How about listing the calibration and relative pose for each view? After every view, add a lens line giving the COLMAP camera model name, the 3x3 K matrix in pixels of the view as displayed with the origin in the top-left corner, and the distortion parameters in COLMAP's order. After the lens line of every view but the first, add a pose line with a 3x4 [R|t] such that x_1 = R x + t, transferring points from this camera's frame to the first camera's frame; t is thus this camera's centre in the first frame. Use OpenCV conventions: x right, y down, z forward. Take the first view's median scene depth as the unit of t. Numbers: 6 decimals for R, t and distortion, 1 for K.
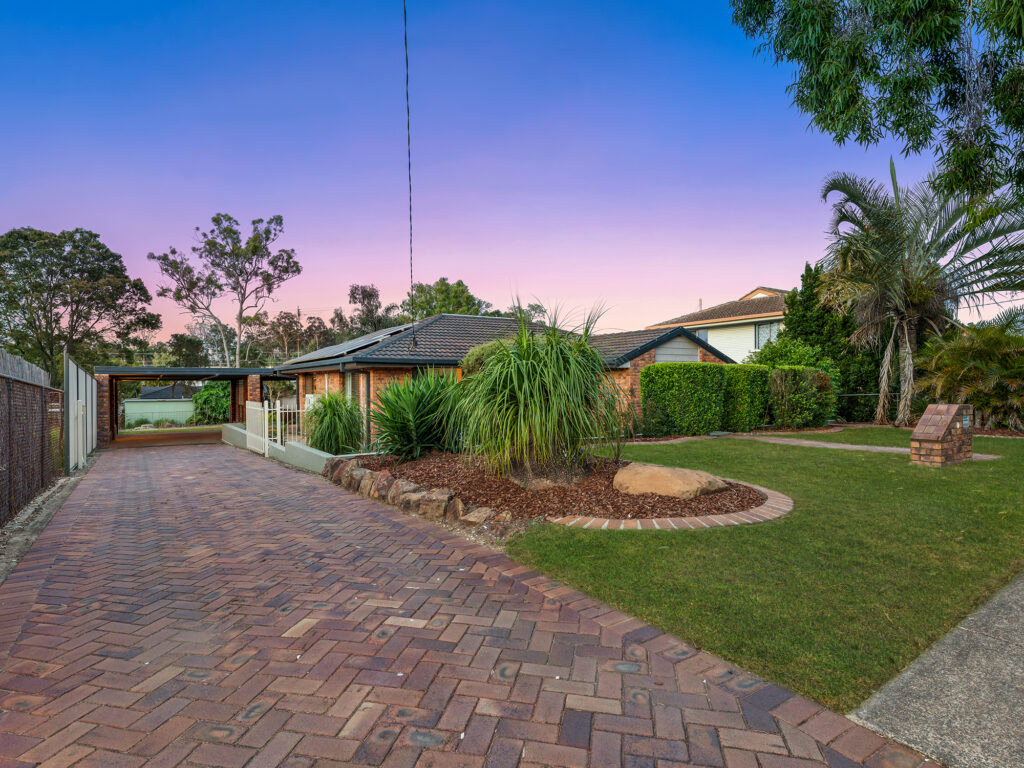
lens RADIAL K [[560.6, 0, 505.4], [0, 560.6, 378.8], [0, 0, 1]] dist [-0.005424, 0.000817]
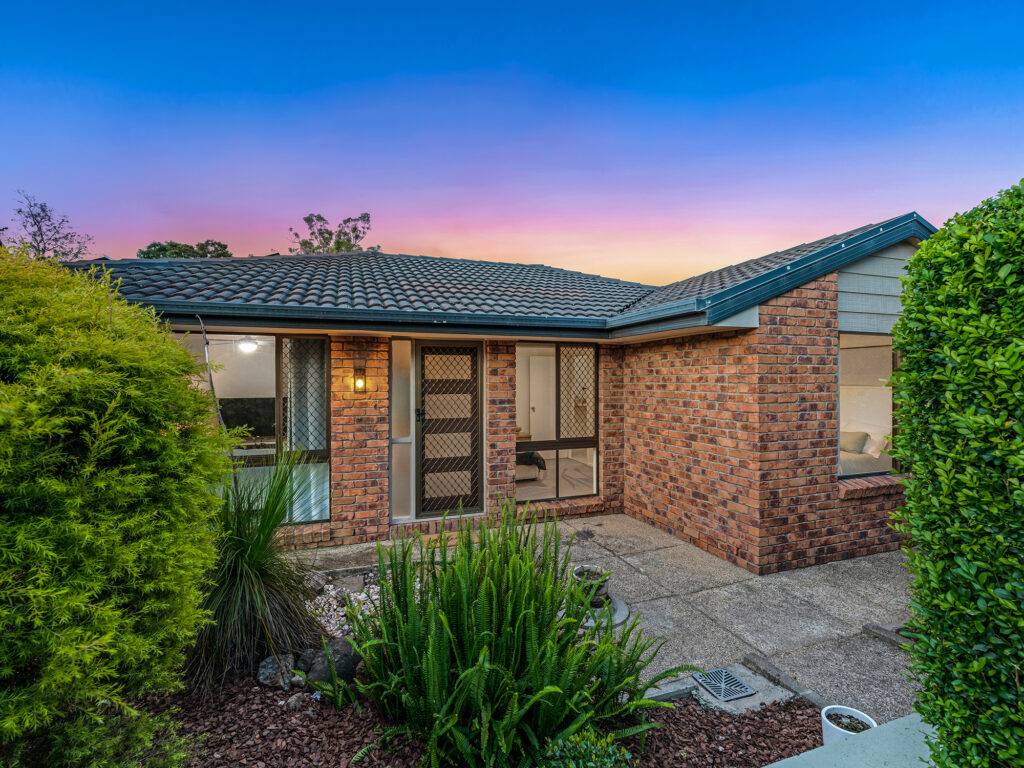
lens RADIAL K [[465.2, 0, 503.6], [0, 465.2, 385.9], [0, 0, 1]] dist [-0.004239, 0.000436]
pose [[0.969125, 0.010889, -0.246328, 0.047555], [-0.005697, 0.999747, 0.021781, 0.002630], [0.246503, -0.019705, 0.968942, 0.227656]]
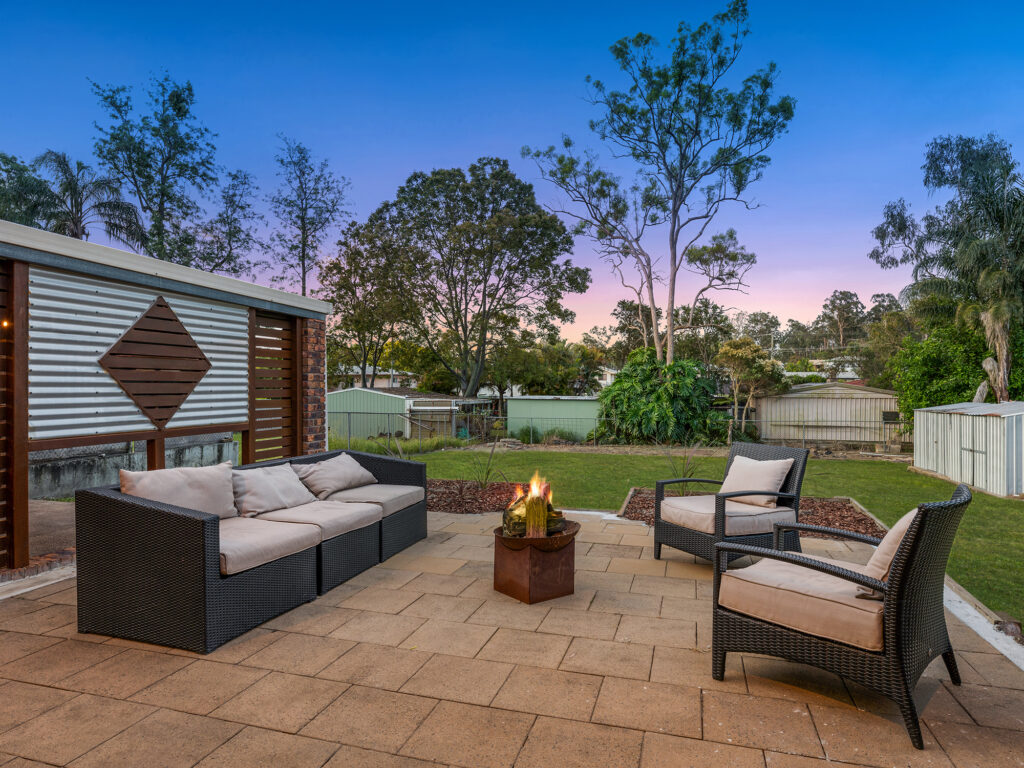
lens RADIAL K [[614.2, 0, 504.3], [0, 614.2, 387.3], [0, 0, 1]] dist [0.008514, 0.002535]
pose [[0.633143, 0.012144, -0.773940, -0.129305], [-0.000763, 0.999886, 0.015064, 0.016086], [0.774035, -0.008947, 0.633080, 0.509203]]
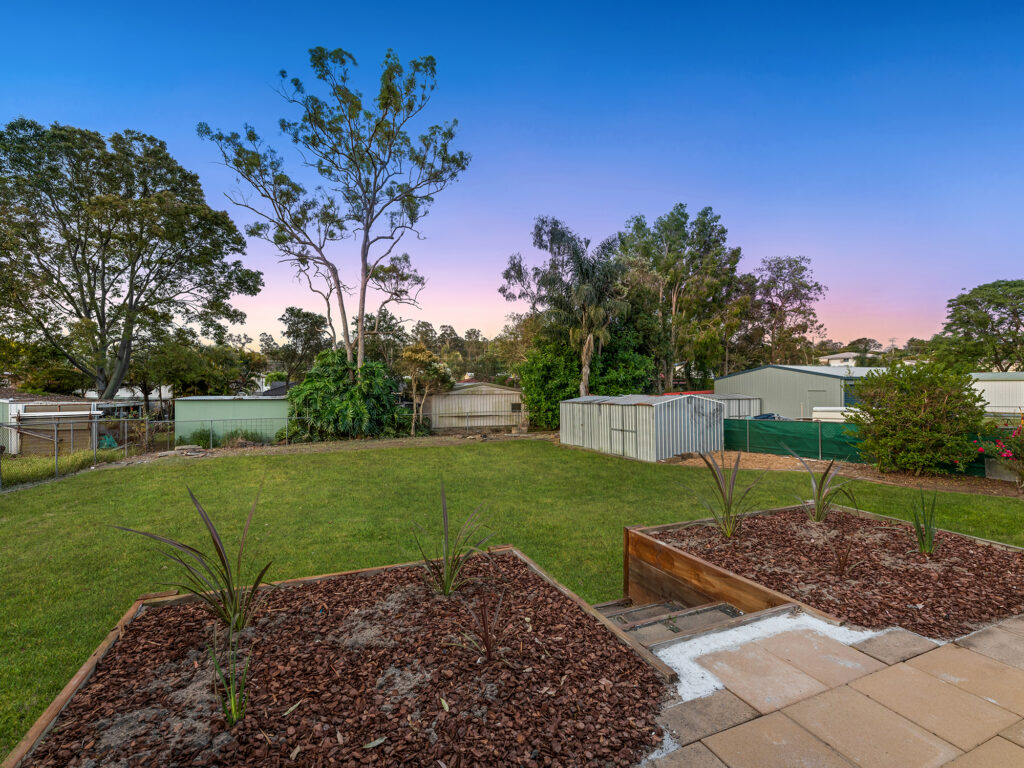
lens RADIAL K [[465.2, 0, 503.6], [0, 465.2, 385.9], [0, 0, 1]] dist [-0.004239, 0.000436]
pose [[0.980212, 0.007226, -0.197818, -0.235504], [-0.005460, 0.999940, 0.009473, 0.018724], [0.197874, -0.008206, 0.980193, 0.552103]]
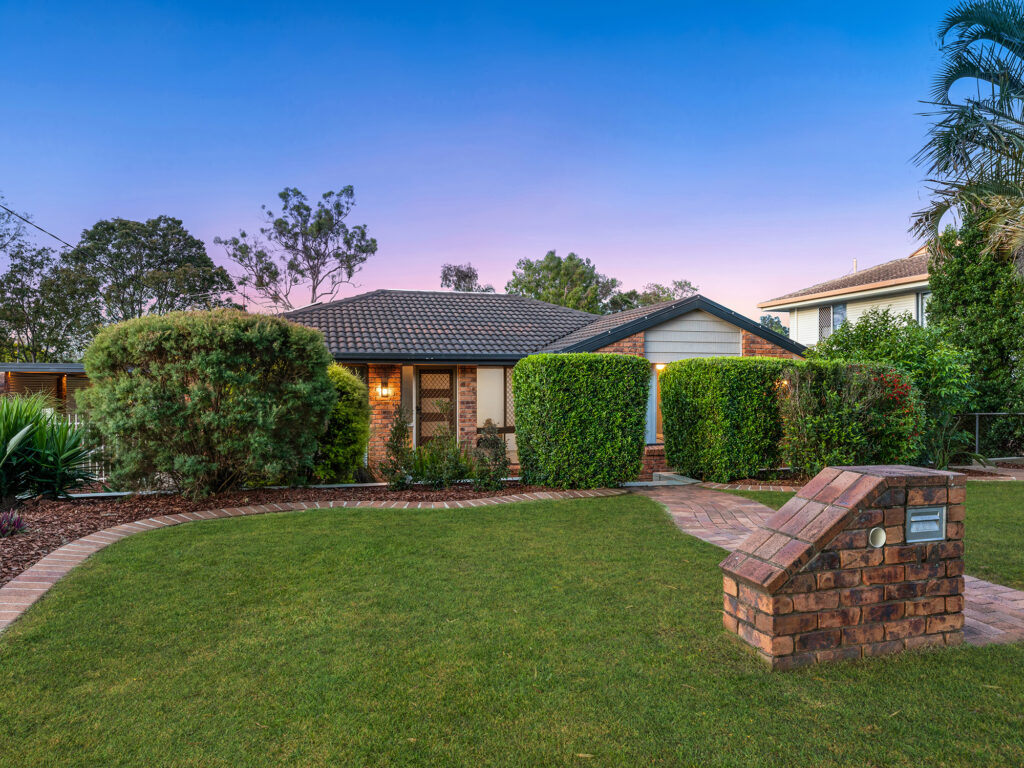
lens RADIAL K [[661.9, 0, 507.4], [0, 661.9, 387.0], [0, 0, 1]] dist [-0.002797, -0.003997]
pose [[0.959836, 0.010864, -0.280351, 0.108792], [-0.006606, 0.999848, 0.016129, -0.001649], [0.280483, -0.013630, 0.959762, 0.087212]]
